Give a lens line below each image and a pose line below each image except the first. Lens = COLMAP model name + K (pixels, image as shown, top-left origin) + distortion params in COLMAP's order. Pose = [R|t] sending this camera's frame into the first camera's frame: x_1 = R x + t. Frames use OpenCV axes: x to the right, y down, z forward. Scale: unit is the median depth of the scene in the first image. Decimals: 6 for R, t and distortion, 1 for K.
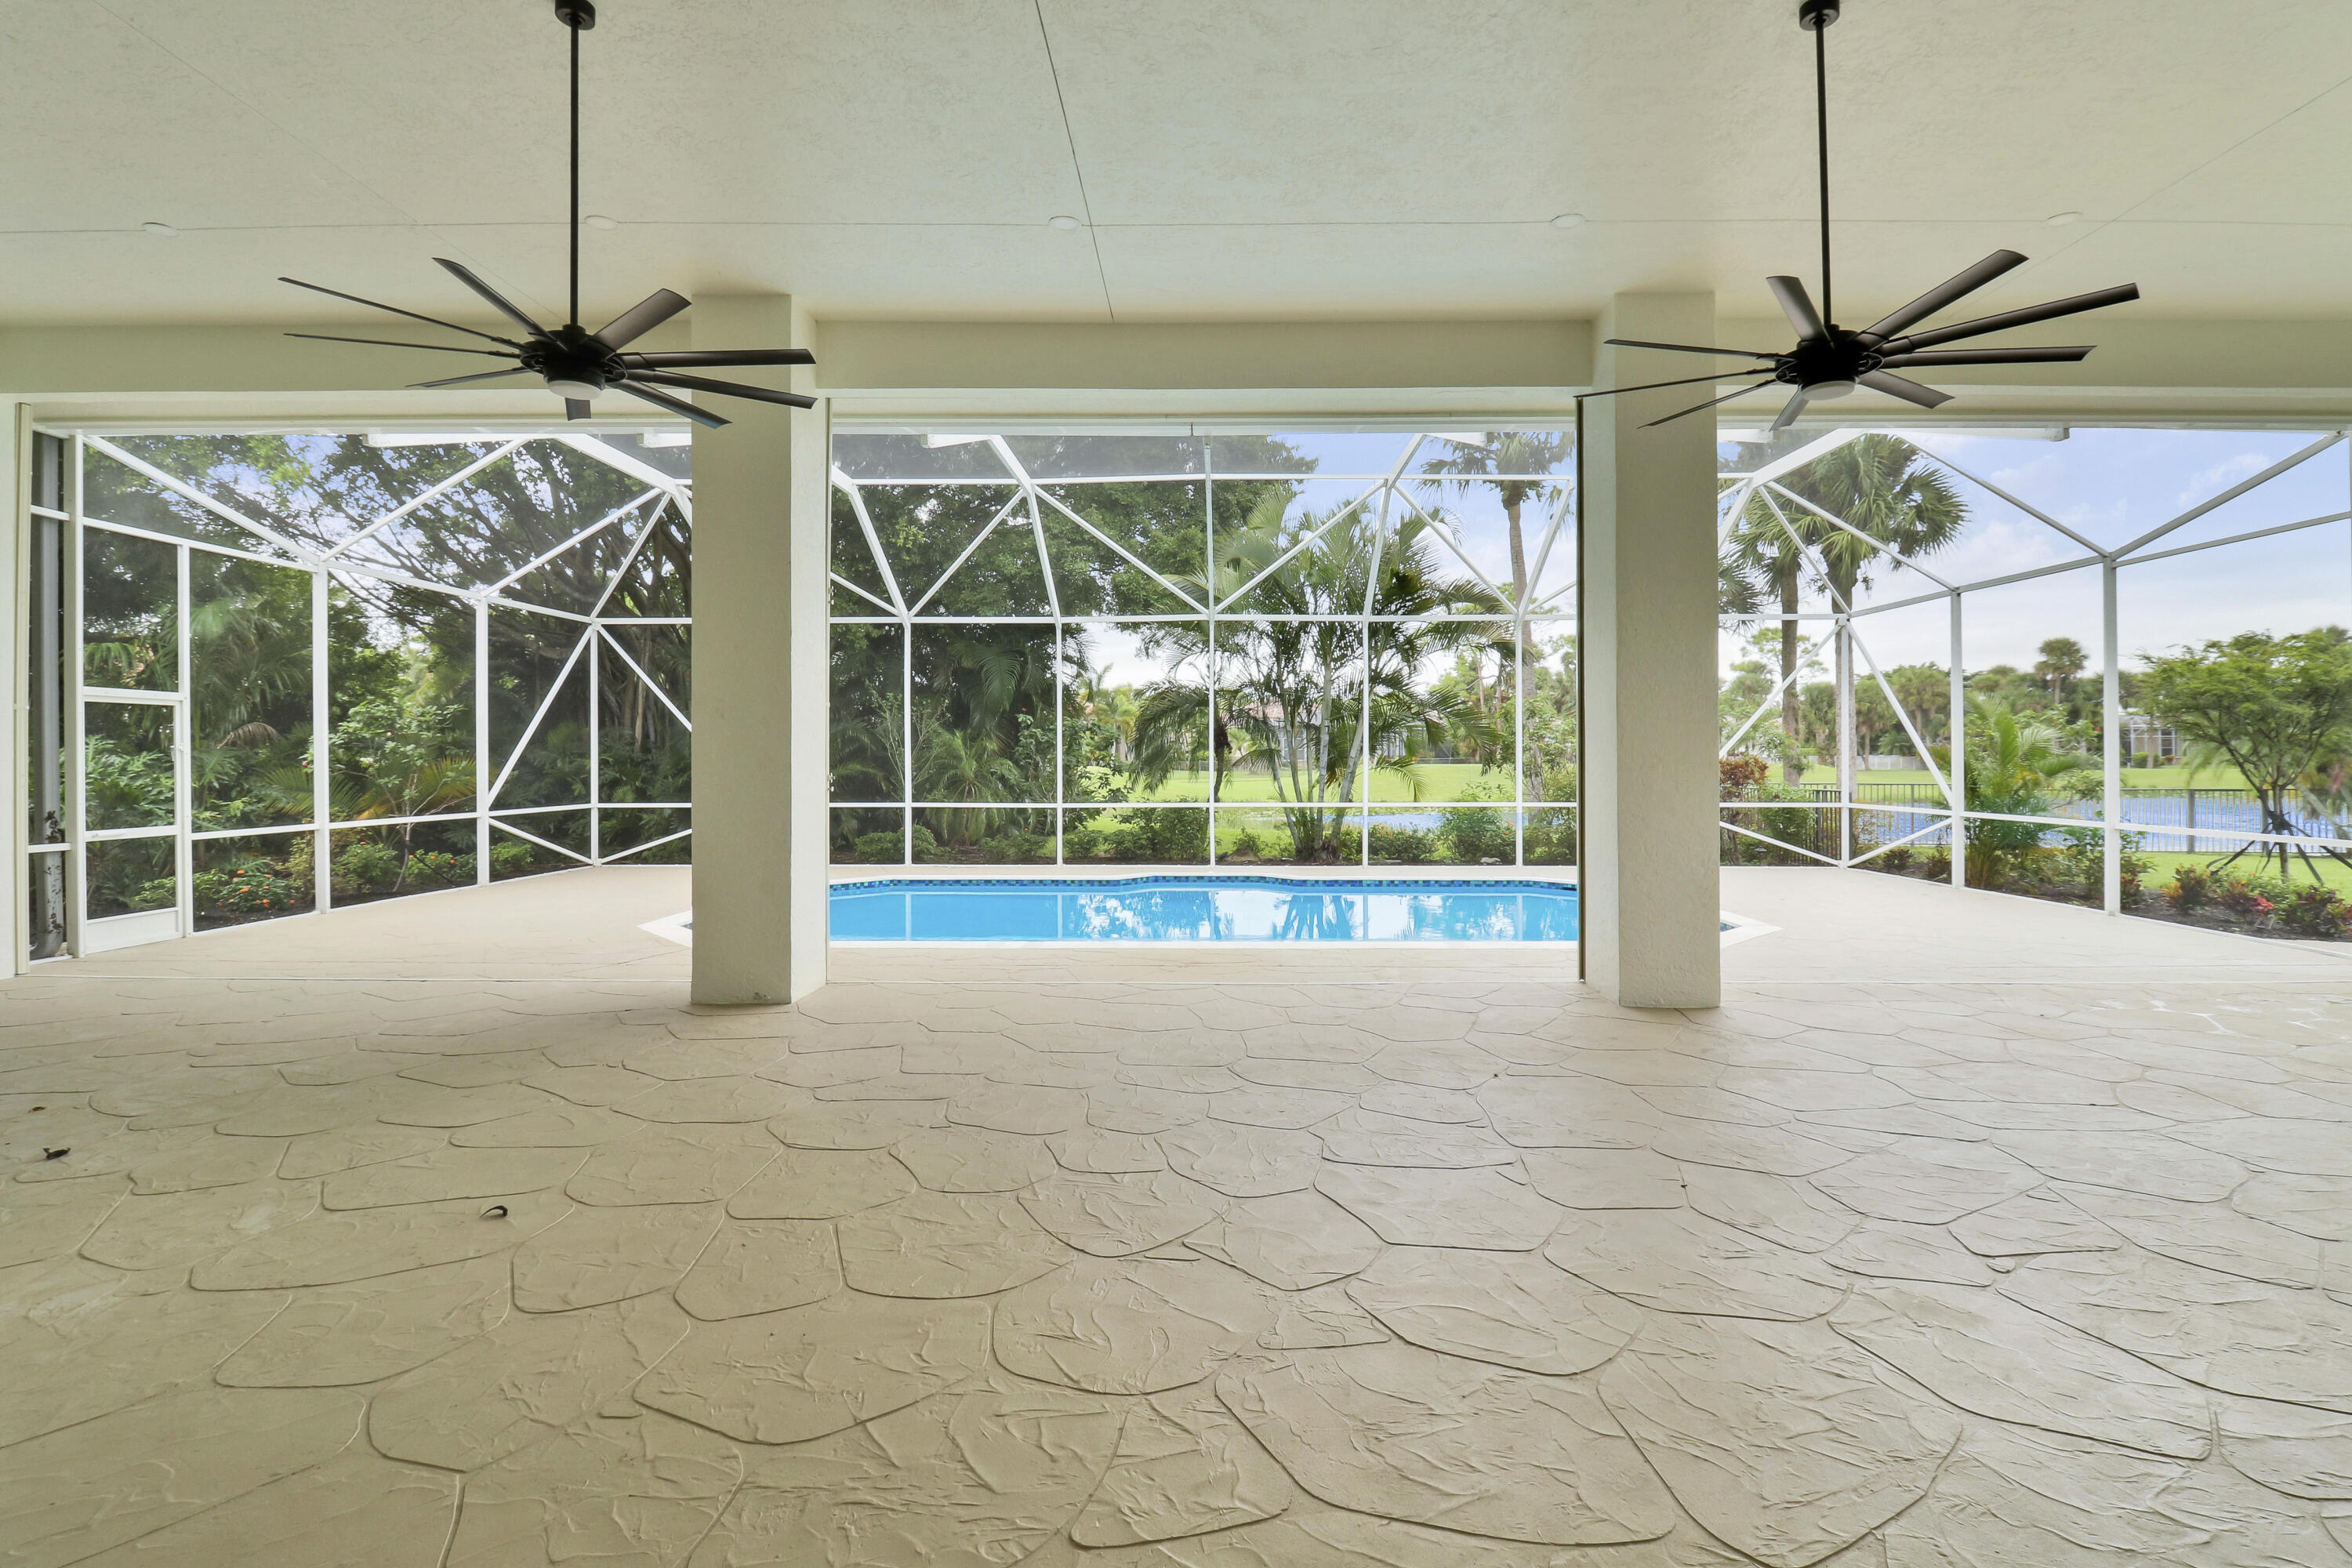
lens RADIAL K [[1119.3, 0, 1209.1], [0, 1119.3, 741.7], [0, 0, 1]] dist [0.002217, -0.011772]
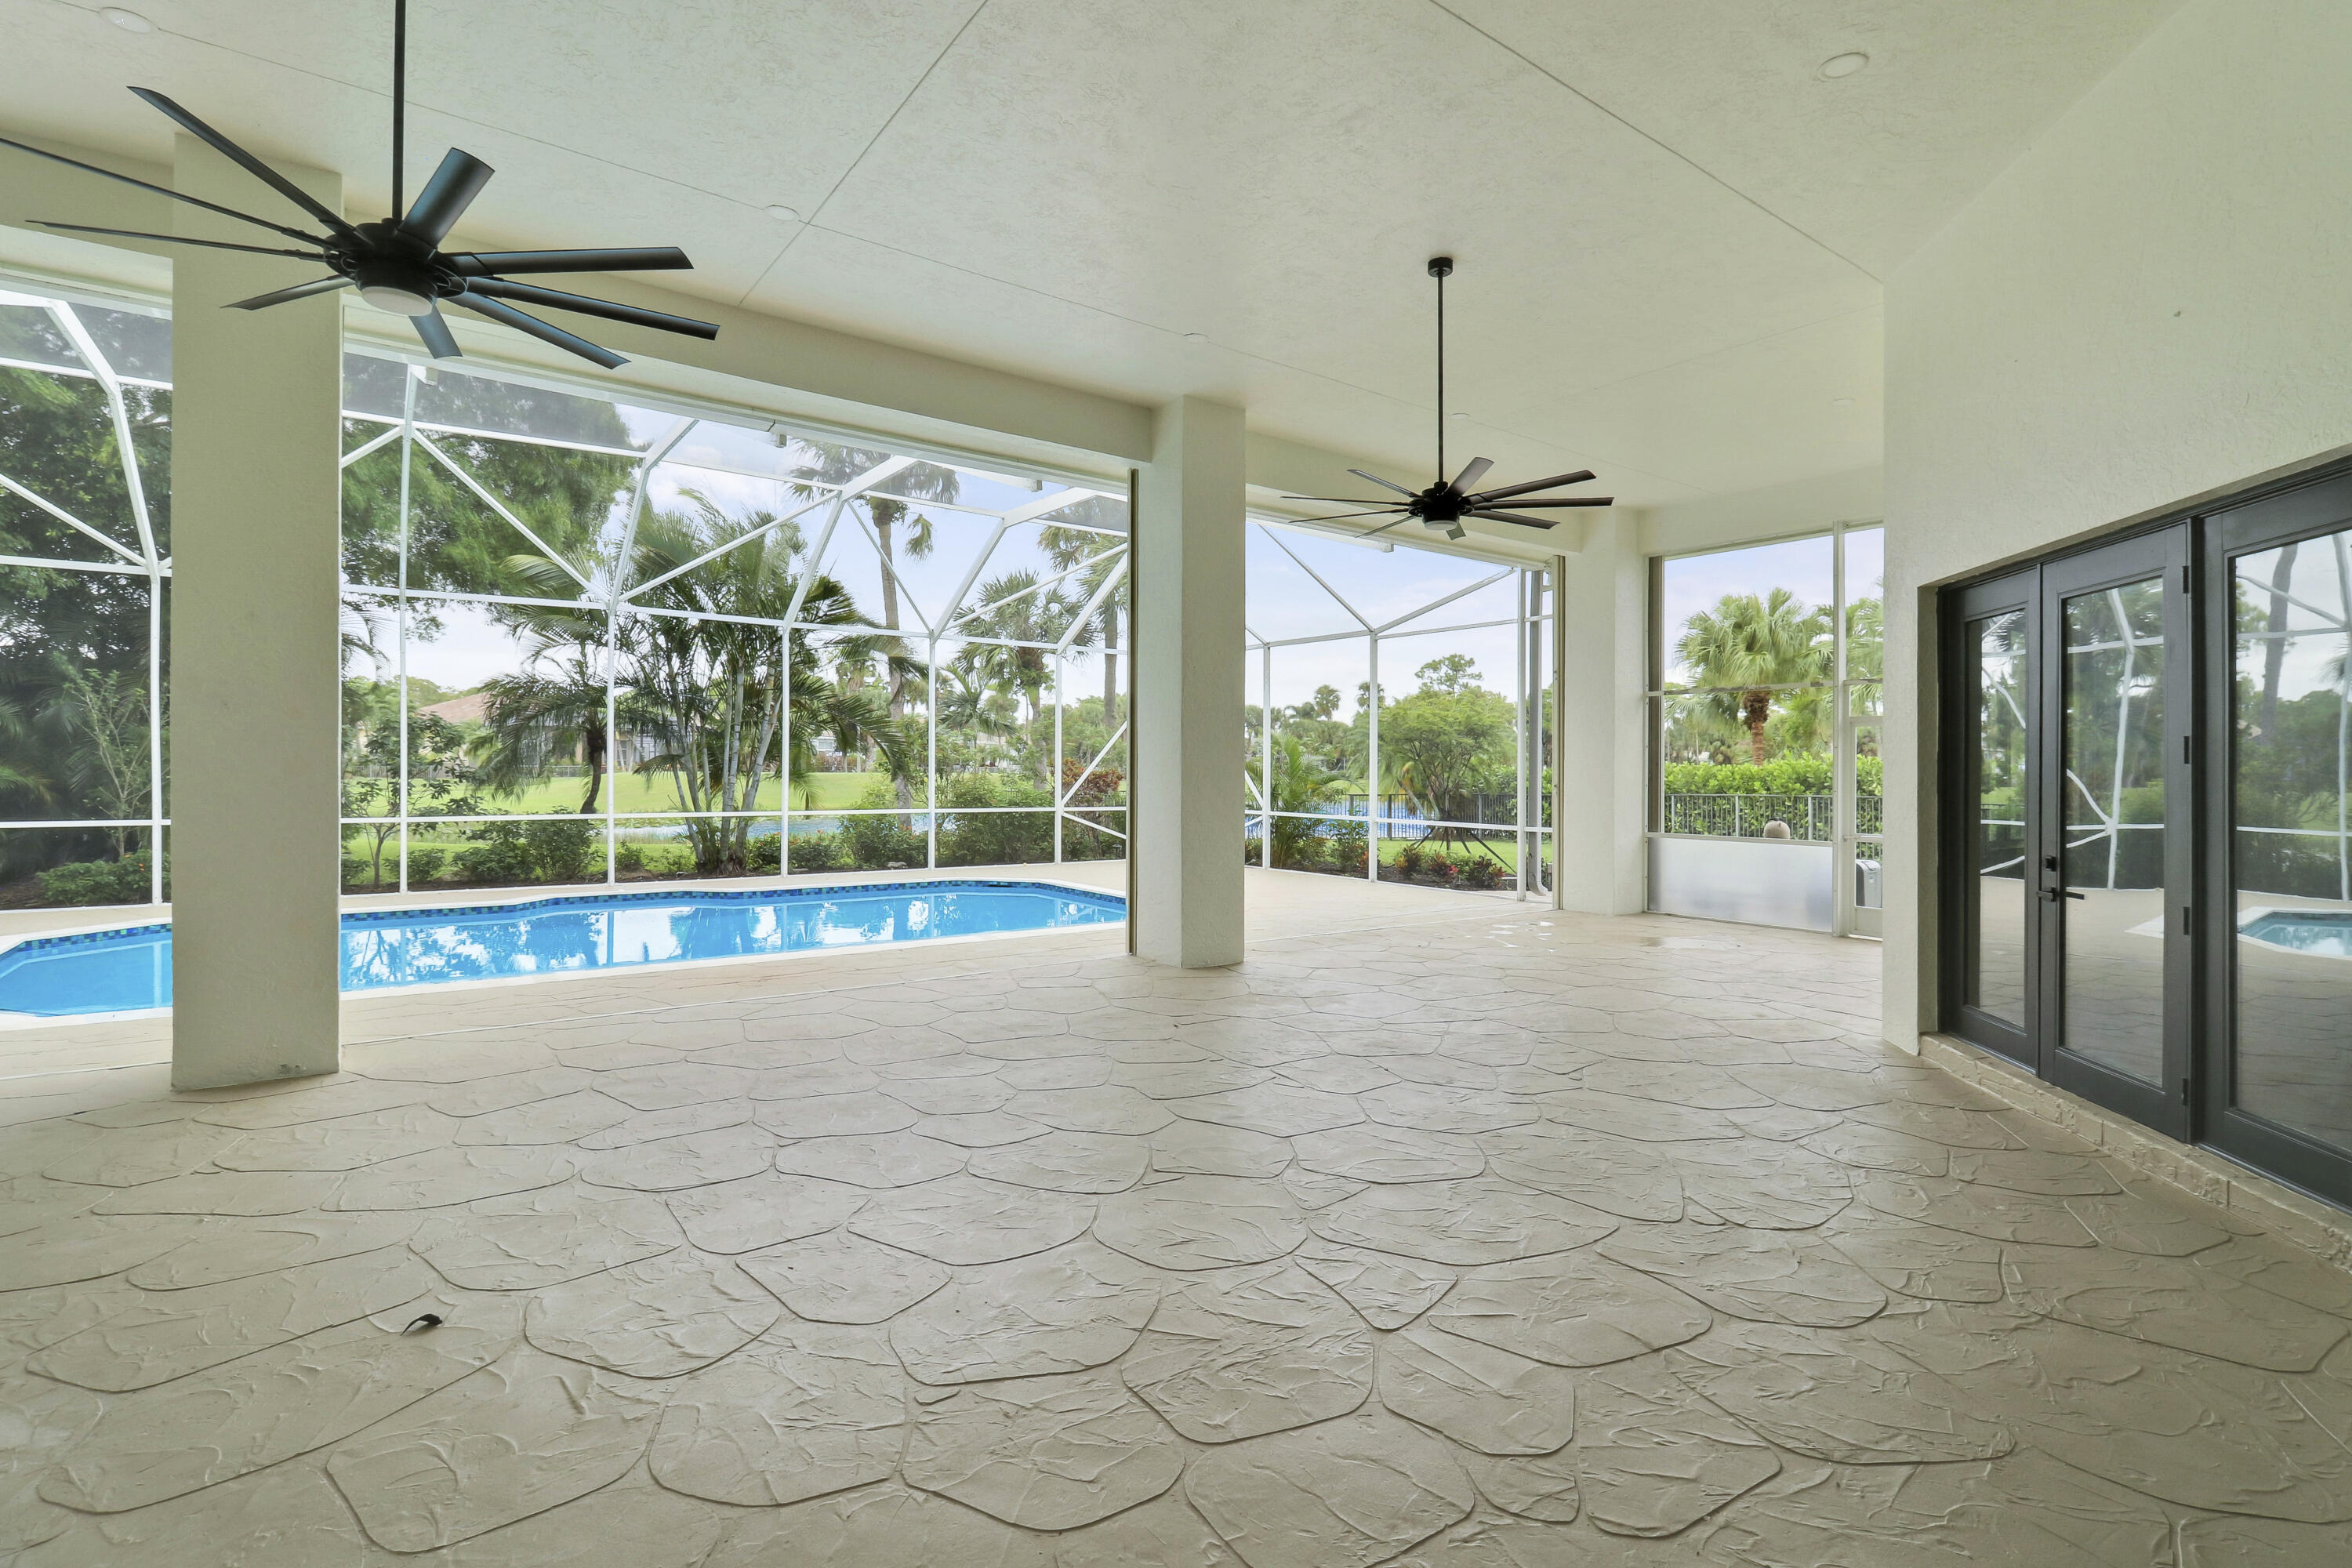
lens RADIAL K [[1119.3, 0, 1177.4], [0, 1119.3, 759.7], [0, 0, 1]] dist [0.016001, -0.014408]
pose [[0.792546, 0.014412, 0.609642, -0.300218], [-0.019672, 0.999805, 0.001939, 0.000715], [-0.609495, -0.013530, 0.792675, 0.012607]]
